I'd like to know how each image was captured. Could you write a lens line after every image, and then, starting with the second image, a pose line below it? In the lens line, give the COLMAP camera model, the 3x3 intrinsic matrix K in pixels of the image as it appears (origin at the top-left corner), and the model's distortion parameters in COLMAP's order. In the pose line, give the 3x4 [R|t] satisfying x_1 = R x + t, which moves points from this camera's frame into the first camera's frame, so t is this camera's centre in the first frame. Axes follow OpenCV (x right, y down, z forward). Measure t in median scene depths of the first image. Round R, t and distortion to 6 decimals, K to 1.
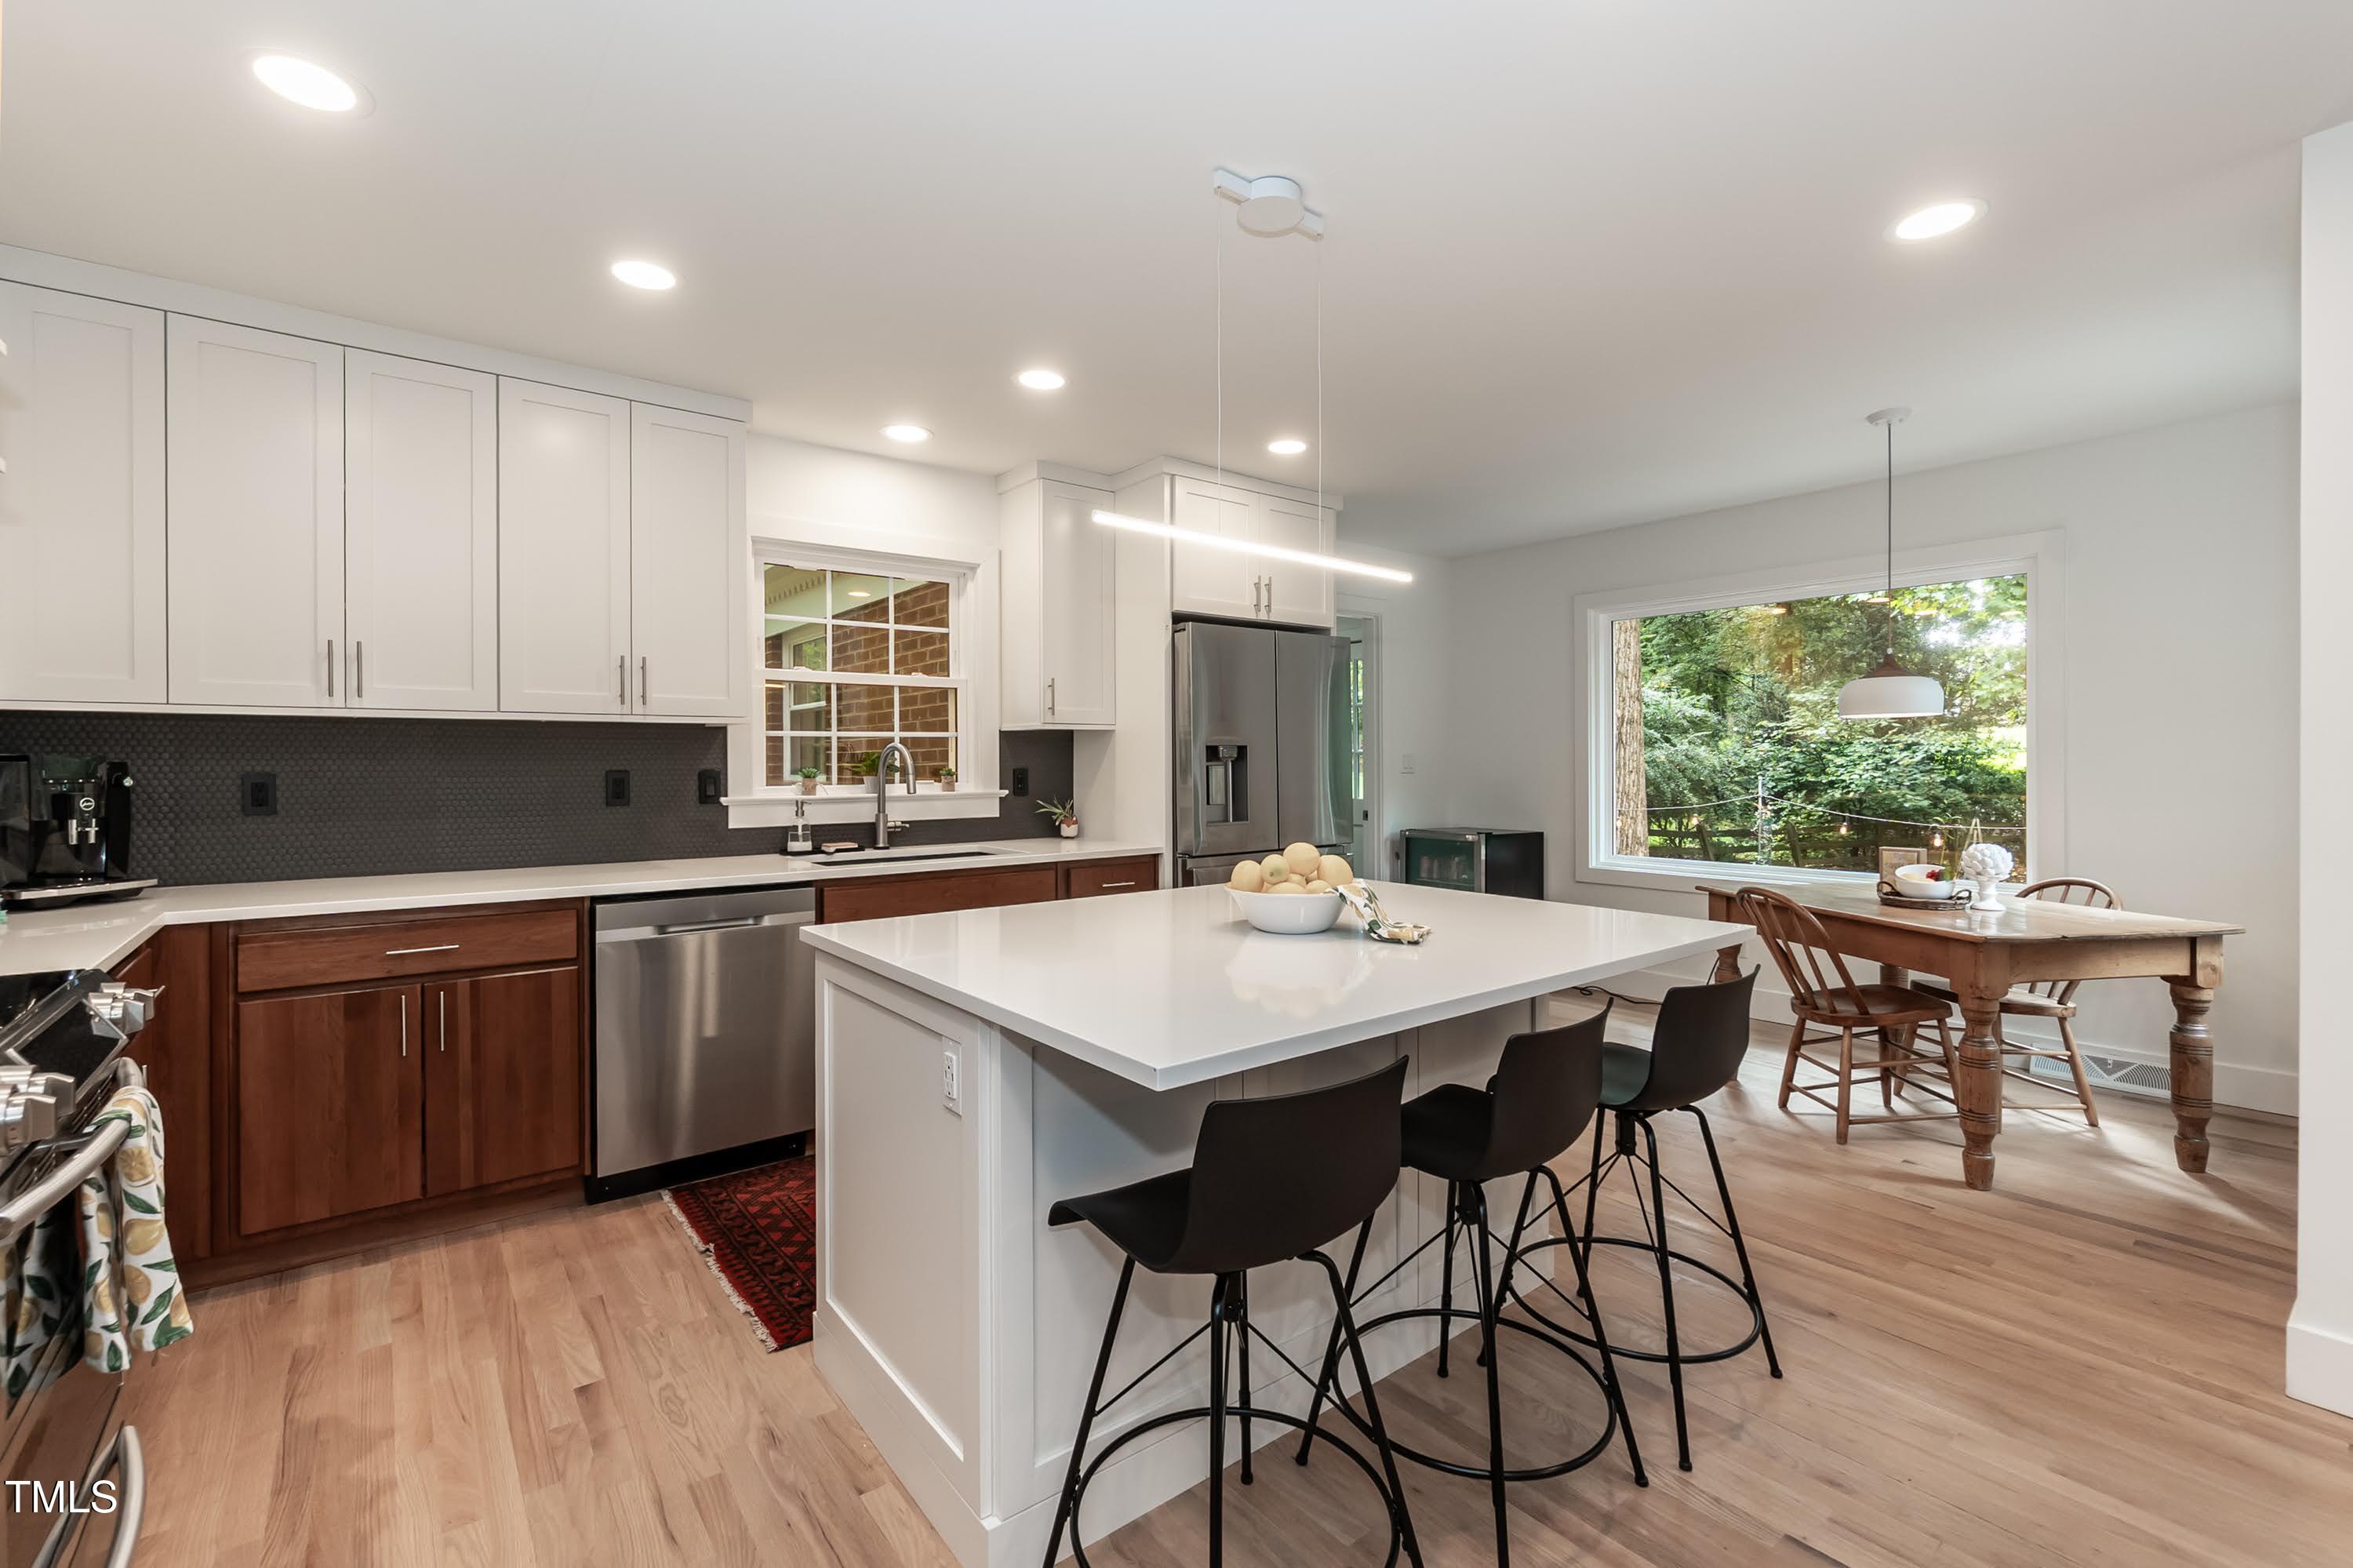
lens RADIAL K [[1012.7, 0, 1165.8], [0, 1012.7, 769.4], [0, 0, 1]] dist [-0.003215, 0.000139]
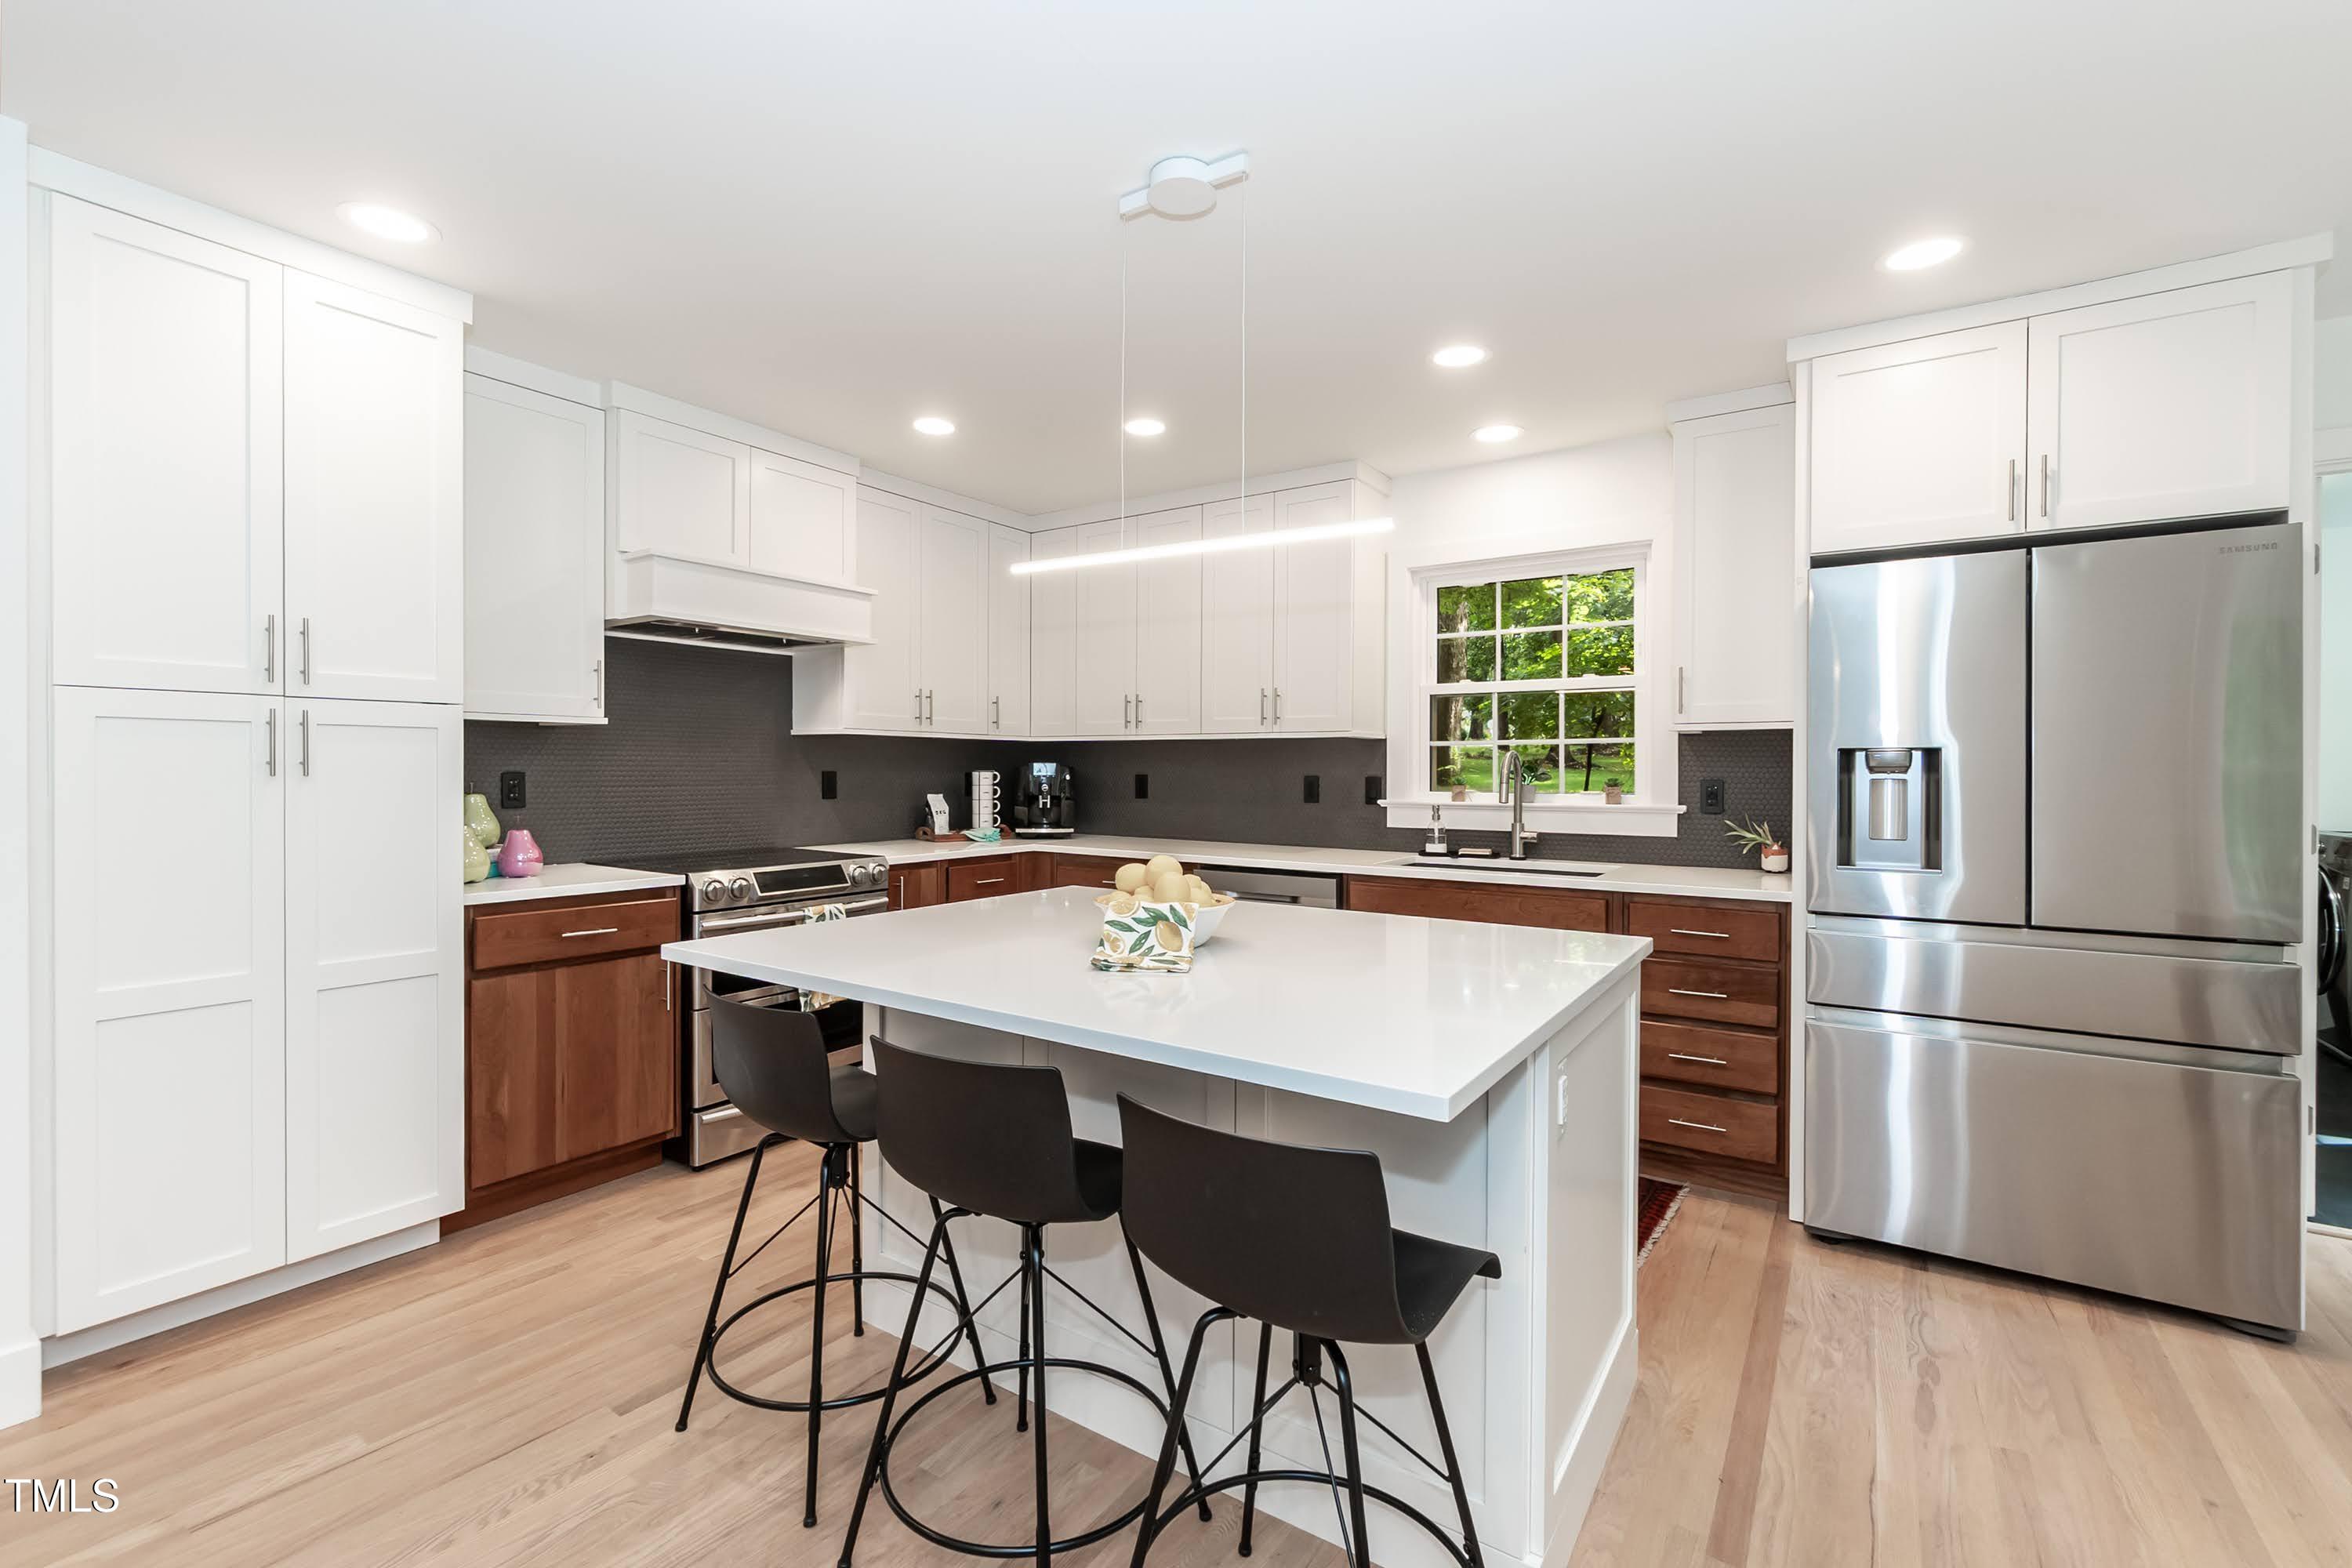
lens RADIAL K [[1012.3, 0, 1159.2], [0, 1012.3, 771.9], [0, 0, 1]] dist [-0.003215, 0.000139]
pose [[0.284163, 0.006447, -0.958754, 0.572389], [-0.012966, 0.999912, 0.002881, -0.004156], [0.958688, 0.011612, 0.284222, 0.402827]]
